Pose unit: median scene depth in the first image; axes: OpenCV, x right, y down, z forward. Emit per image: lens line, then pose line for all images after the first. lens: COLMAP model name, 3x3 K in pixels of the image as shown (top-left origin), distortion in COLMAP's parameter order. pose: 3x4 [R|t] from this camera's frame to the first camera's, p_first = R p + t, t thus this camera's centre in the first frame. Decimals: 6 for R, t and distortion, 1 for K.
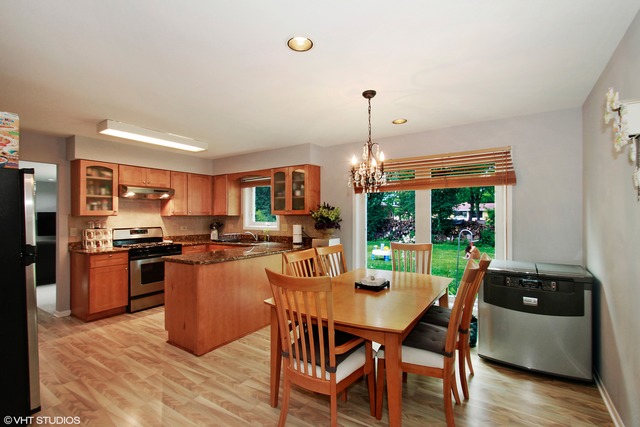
lens RADIAL K [[300.3, 0, 332.7], [0, 300.3, 214.2], [0, 0, 1]] dist [-0.001522, -0.002223]
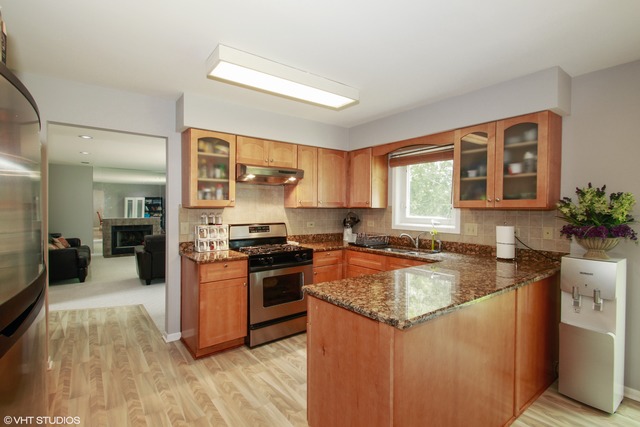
lens RADIAL K [[300.3, 0, 318.3], [0, 300.3, 210.4], [0, 0, 1]] dist [-0.001522, -0.002223]
pose [[0.937128, 0.012969, -0.348745, -0.265946], [-0.007612, 0.999831, 0.016724, -0.000850], [0.348903, -0.013018, 0.937068, 0.378045]]
